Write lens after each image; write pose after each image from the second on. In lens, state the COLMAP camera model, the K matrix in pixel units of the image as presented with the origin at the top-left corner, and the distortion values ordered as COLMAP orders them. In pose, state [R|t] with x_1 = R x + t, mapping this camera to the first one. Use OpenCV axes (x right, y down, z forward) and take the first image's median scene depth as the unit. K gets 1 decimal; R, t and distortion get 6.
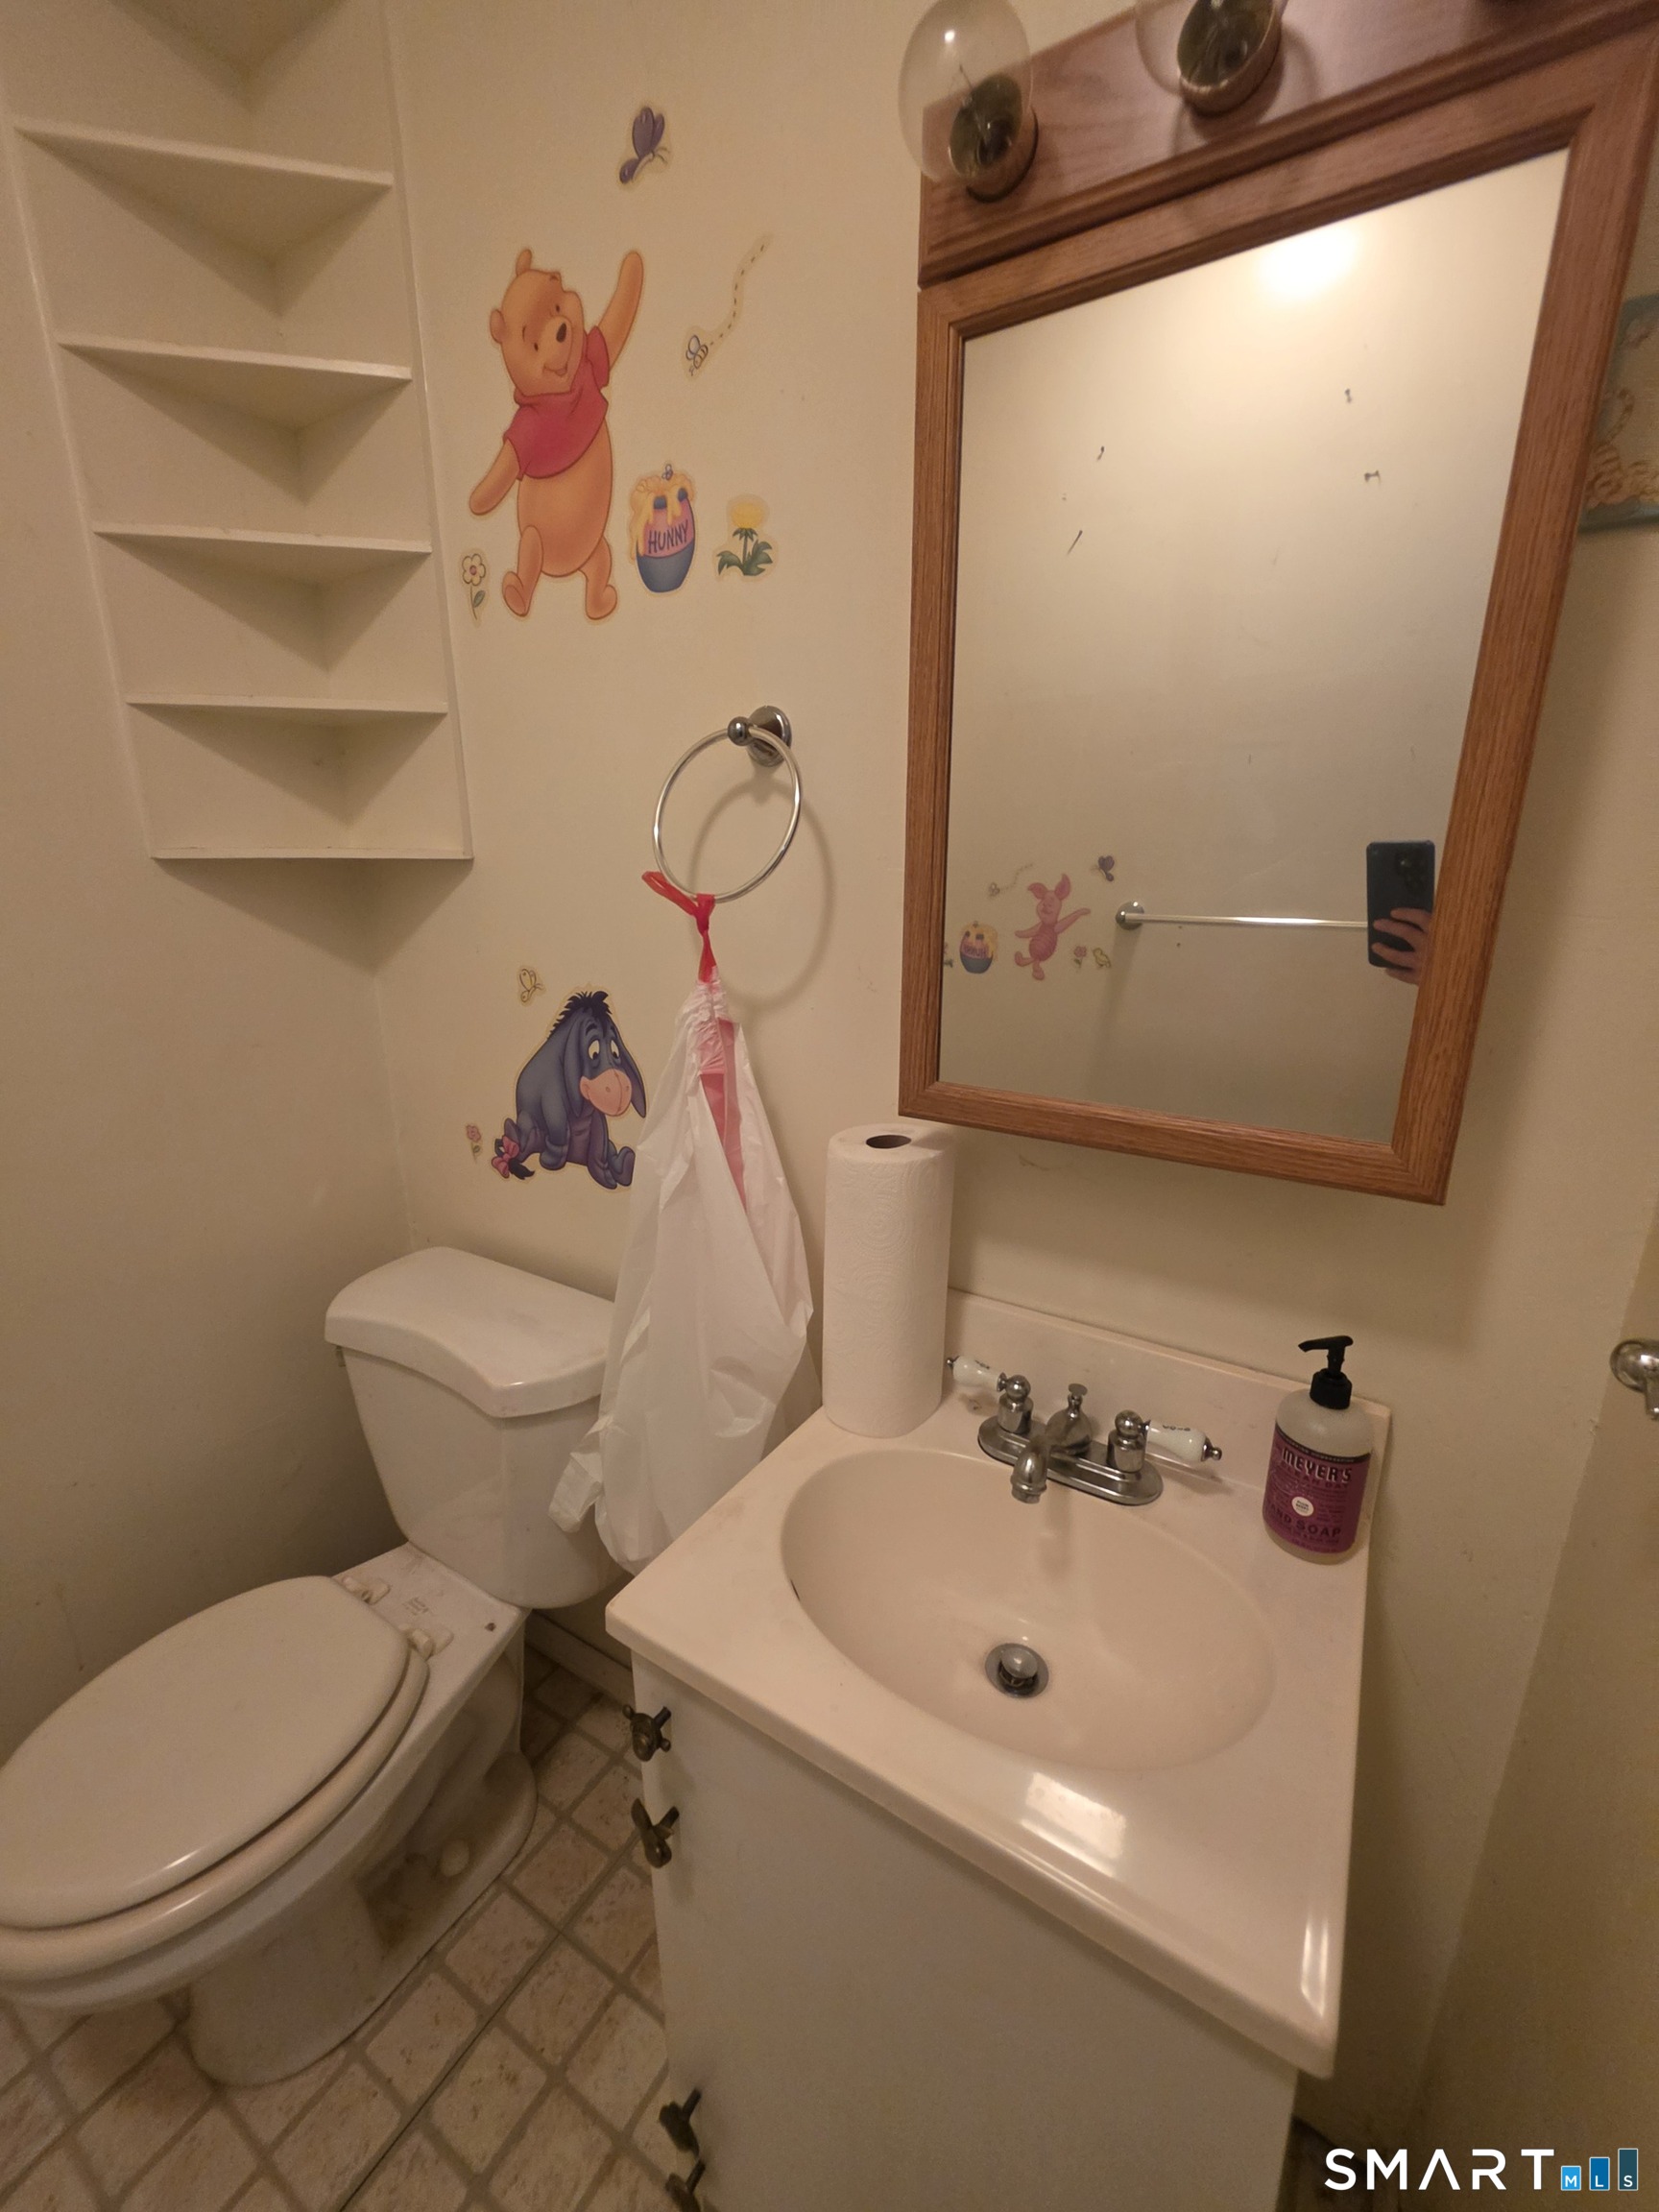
lens RADIAL K [[897.1, 0, 828.7], [0, 897.1, 1098.9], [0, 0, 1]] dist [-0.001018, -0.000636]
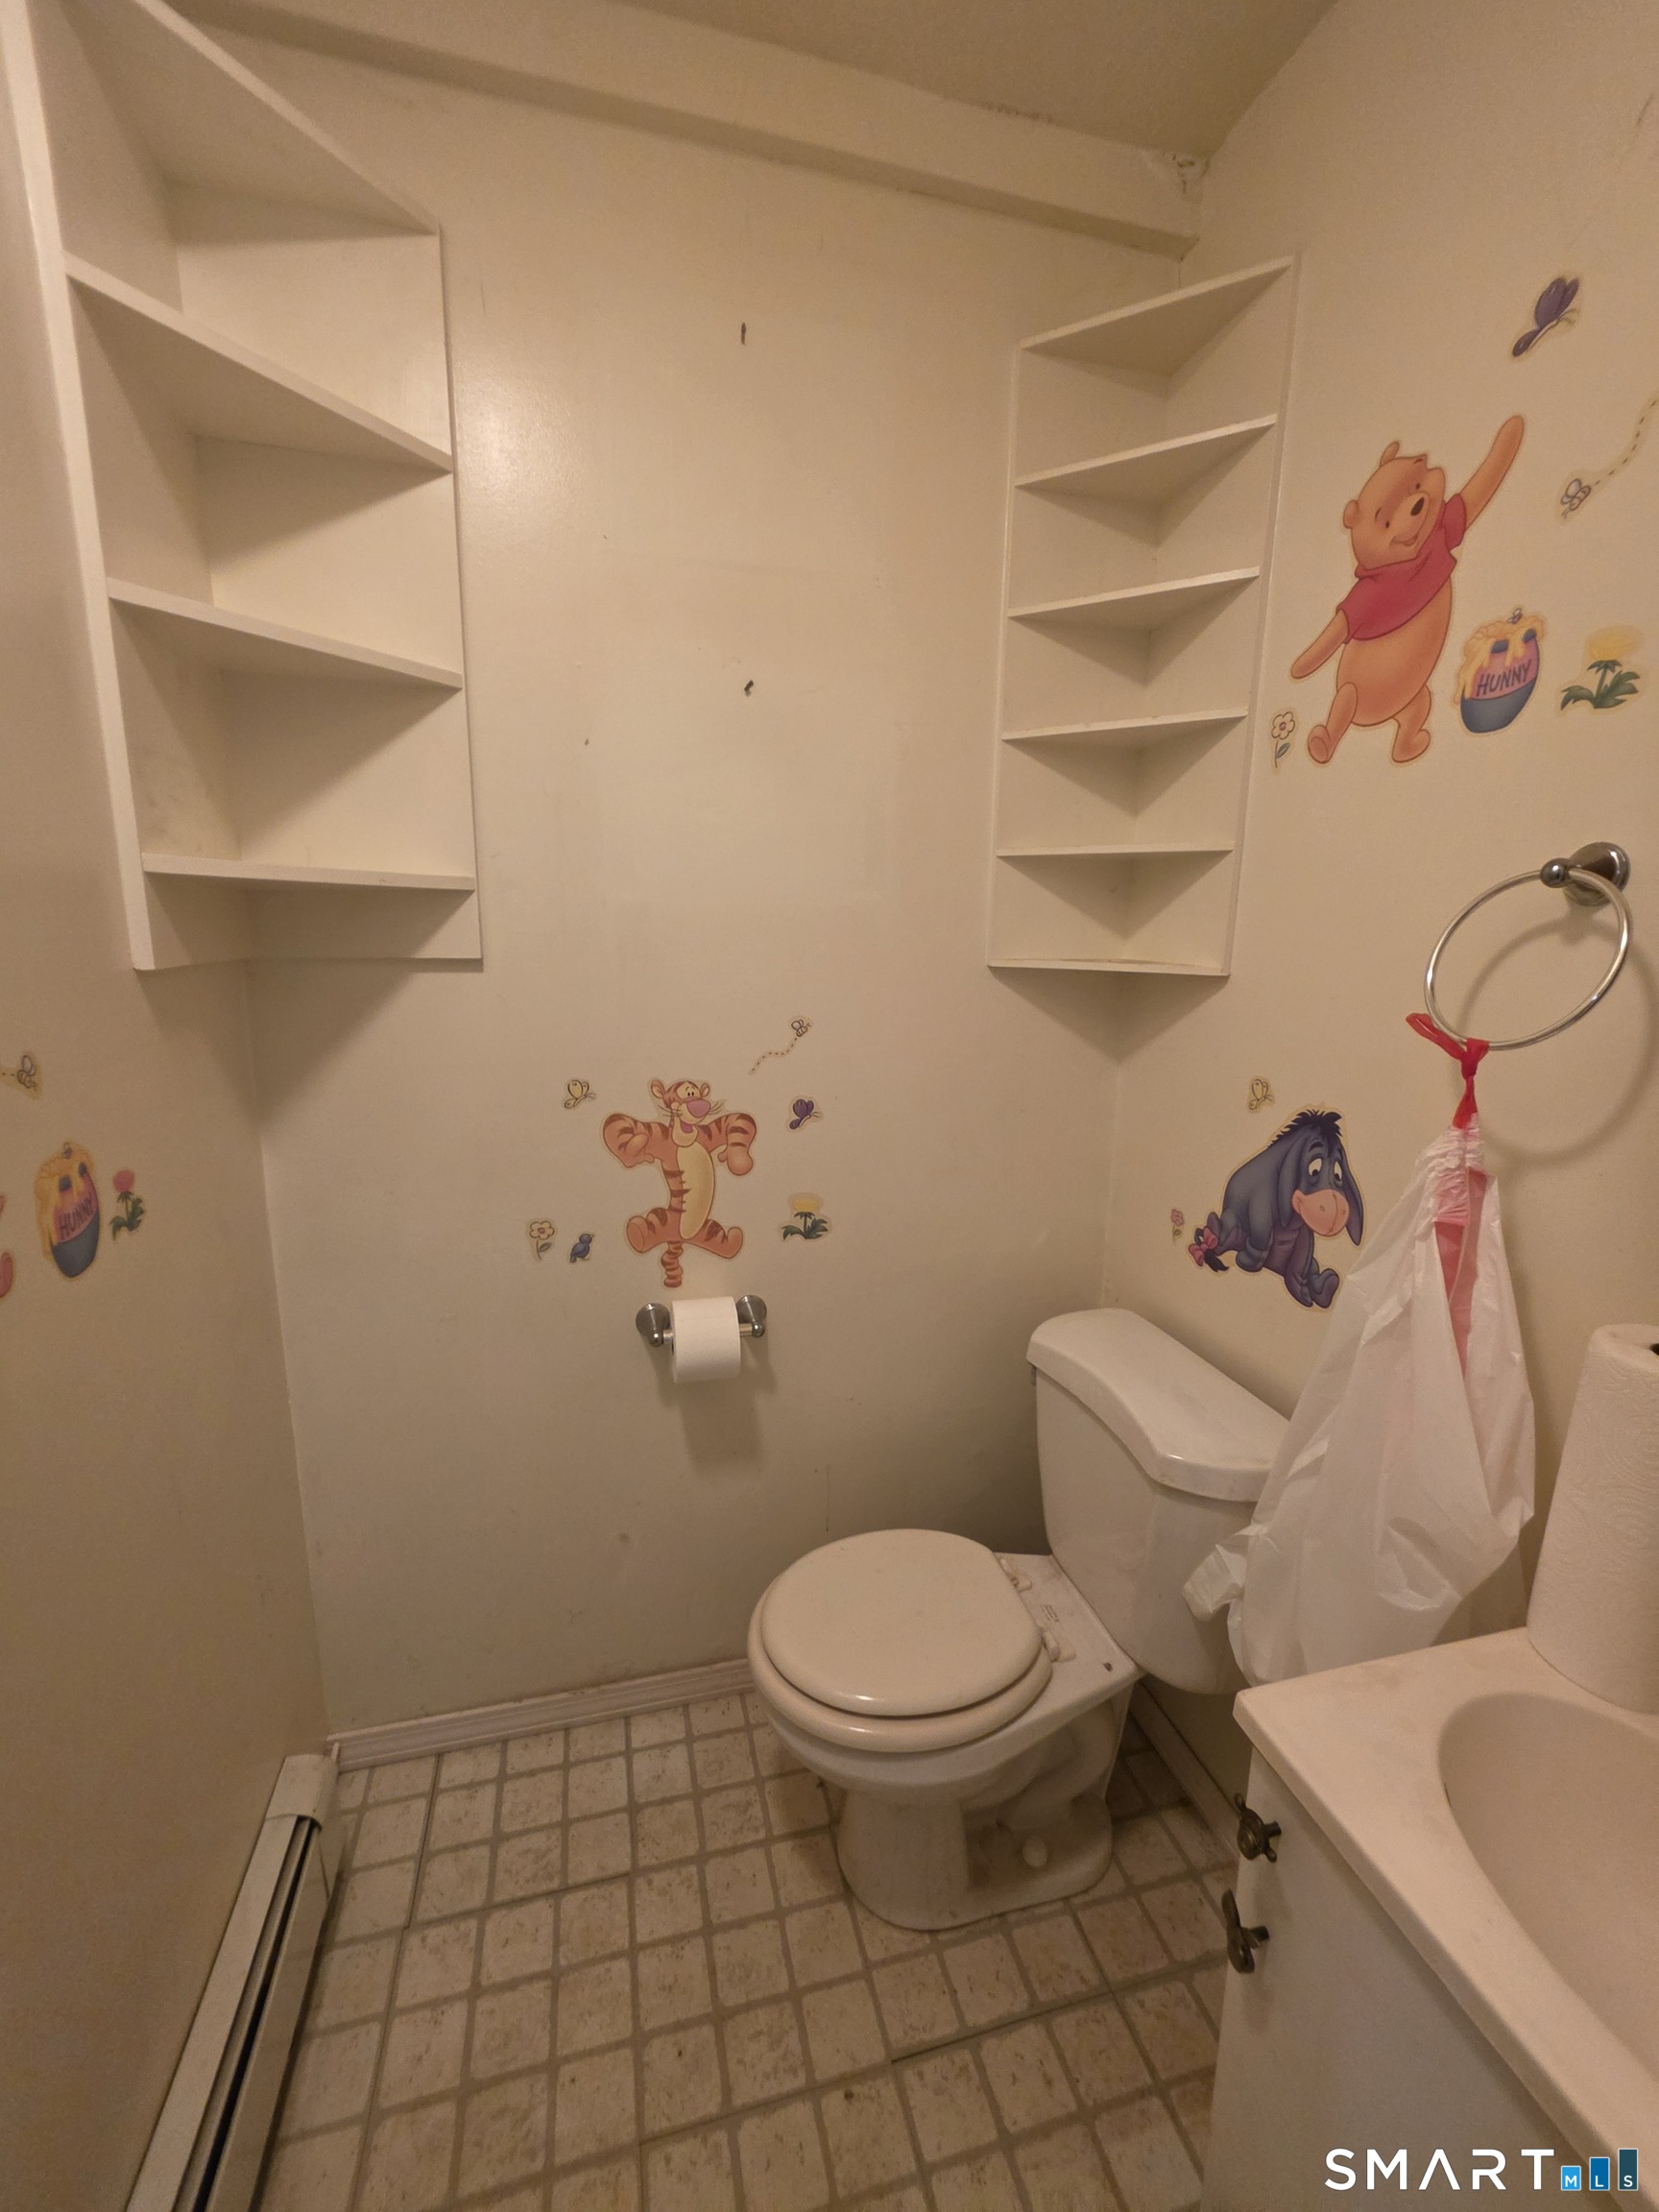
lens RADIAL K [[897.1, 0, 828.7], [0, 897.1, 1098.9], [0, 0, 1]] dist [-0.001018, -0.000636]
pose [[0.727325, 0.145417, -0.670710, 0.009389], [-0.198015, 0.980197, -0.002212, -0.023086], [0.657106, 0.134420, 0.741717, -0.151533]]
